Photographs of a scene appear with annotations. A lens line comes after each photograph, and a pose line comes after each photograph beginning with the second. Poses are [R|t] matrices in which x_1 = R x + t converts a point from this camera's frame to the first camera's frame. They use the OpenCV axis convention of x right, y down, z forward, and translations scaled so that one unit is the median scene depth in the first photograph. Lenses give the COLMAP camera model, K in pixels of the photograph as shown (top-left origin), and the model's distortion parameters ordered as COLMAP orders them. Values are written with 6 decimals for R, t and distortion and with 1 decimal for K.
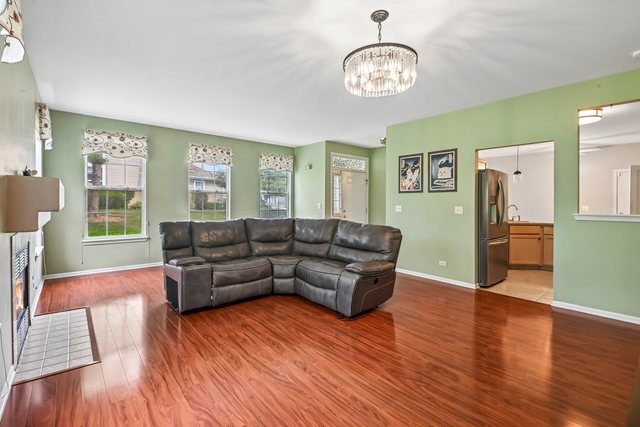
lens RADIAL K [[297.0, 0, 329.2], [0, 297.0, 206.5], [0, 0, 1]] dist [0.002645, 0.000101]
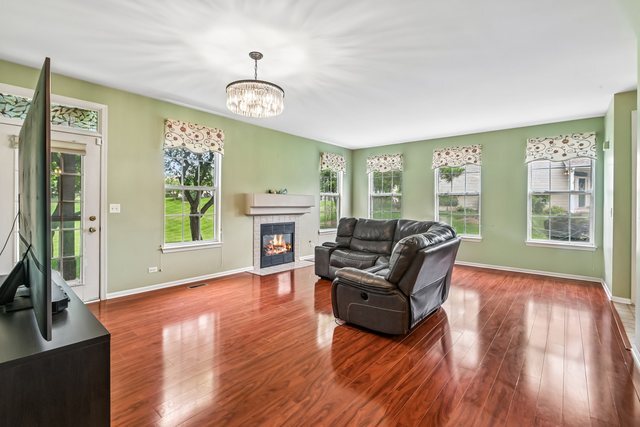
lens RADIAL K [[297.0, 0, 303.1], [0, 297.0, 205.1], [0, 0, 1]] dist [0.002645, 0.000101]
pose [[0.104448, 0.001095, -0.994530, 0.616803], [-0.018967, 0.999820, -0.000891, -0.002440], [0.994349, 0.018956, 0.104450, 0.460574]]
